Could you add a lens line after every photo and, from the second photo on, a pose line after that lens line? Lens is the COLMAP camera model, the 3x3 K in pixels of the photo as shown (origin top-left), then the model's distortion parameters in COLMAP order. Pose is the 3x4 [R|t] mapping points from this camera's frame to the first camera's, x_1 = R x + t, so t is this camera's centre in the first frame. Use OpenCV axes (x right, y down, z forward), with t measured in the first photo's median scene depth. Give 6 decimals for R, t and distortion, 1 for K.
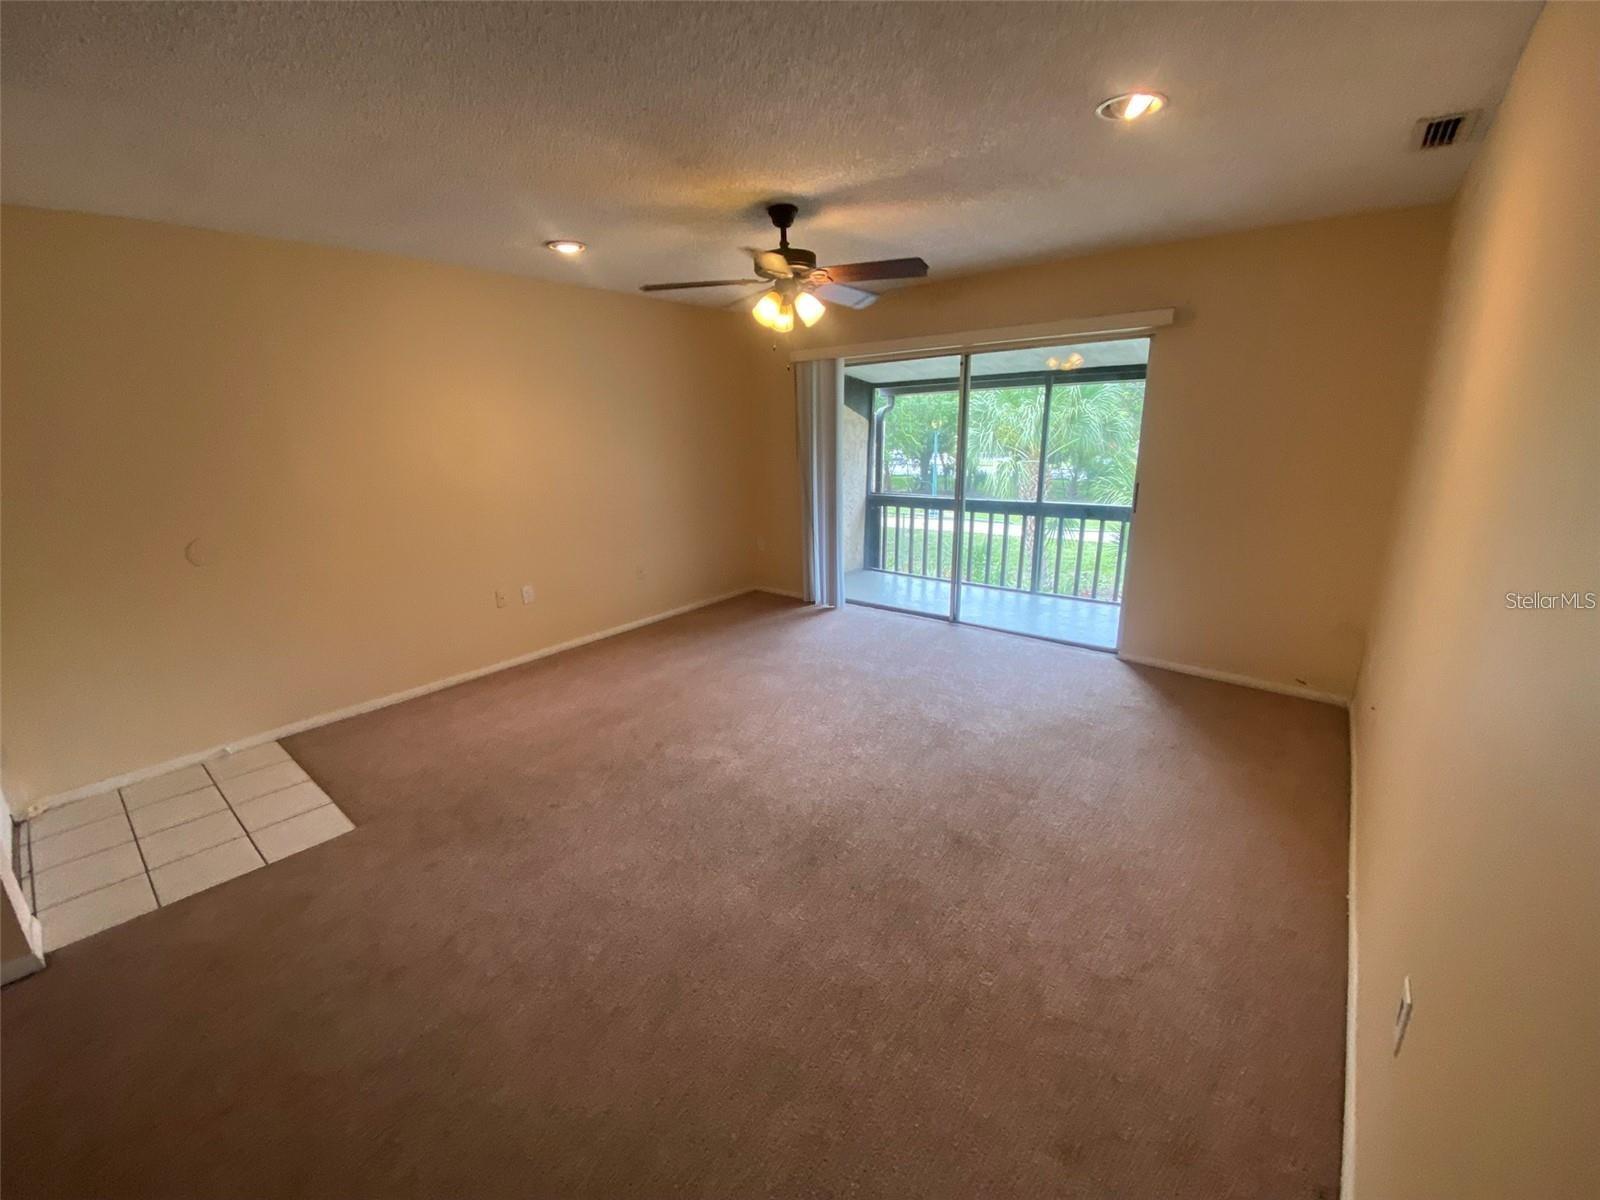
lens RADIAL K [[653.8, 0, 796.6], [0, 653.8, 609.7], [0, 0, 1]] dist [0.000458, -0.022067]
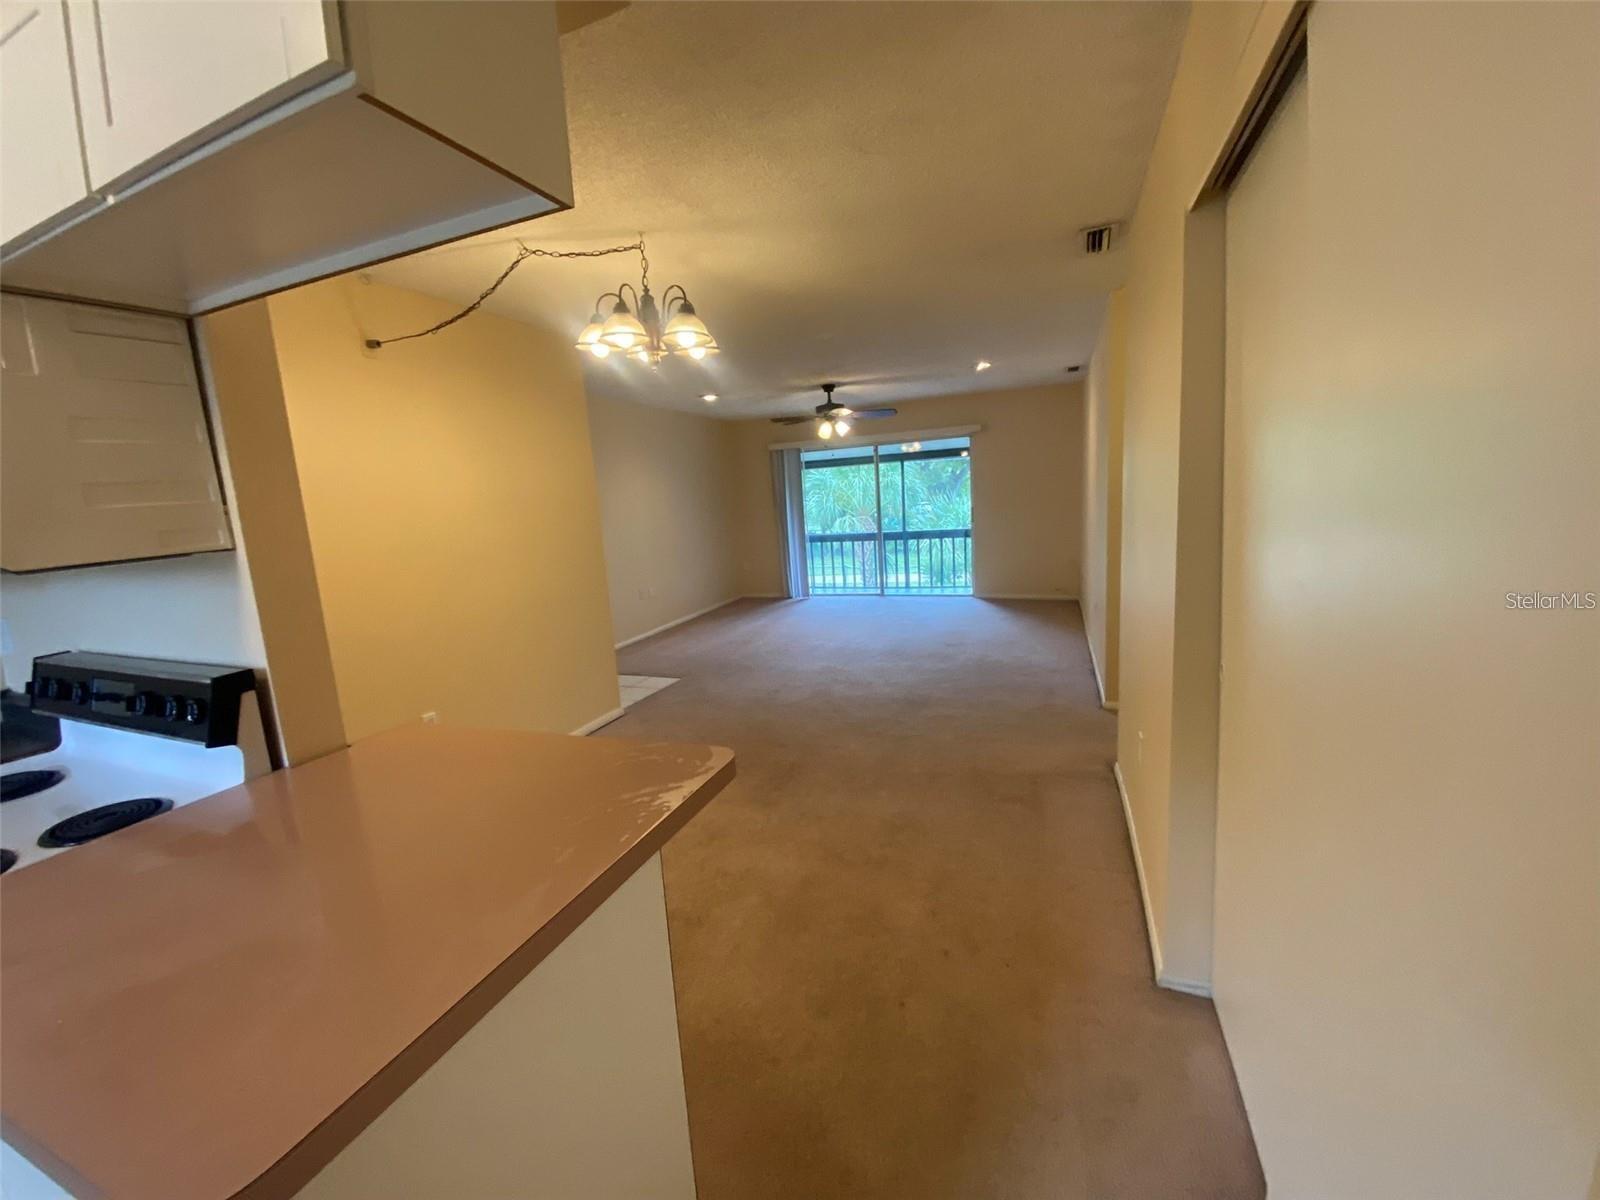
lens RADIAL K [[641.7, 0, 800.0], [0, 641.7, 600.0], [0, 0, 1]] dist [-0.000591, -0.000102]
pose [[0.948826, -0.089986, 0.302706, -0.505113], [0.128864, 0.985432, -0.110981, 0.203437], [-0.288309, 0.144310, 0.946601, -0.565036]]
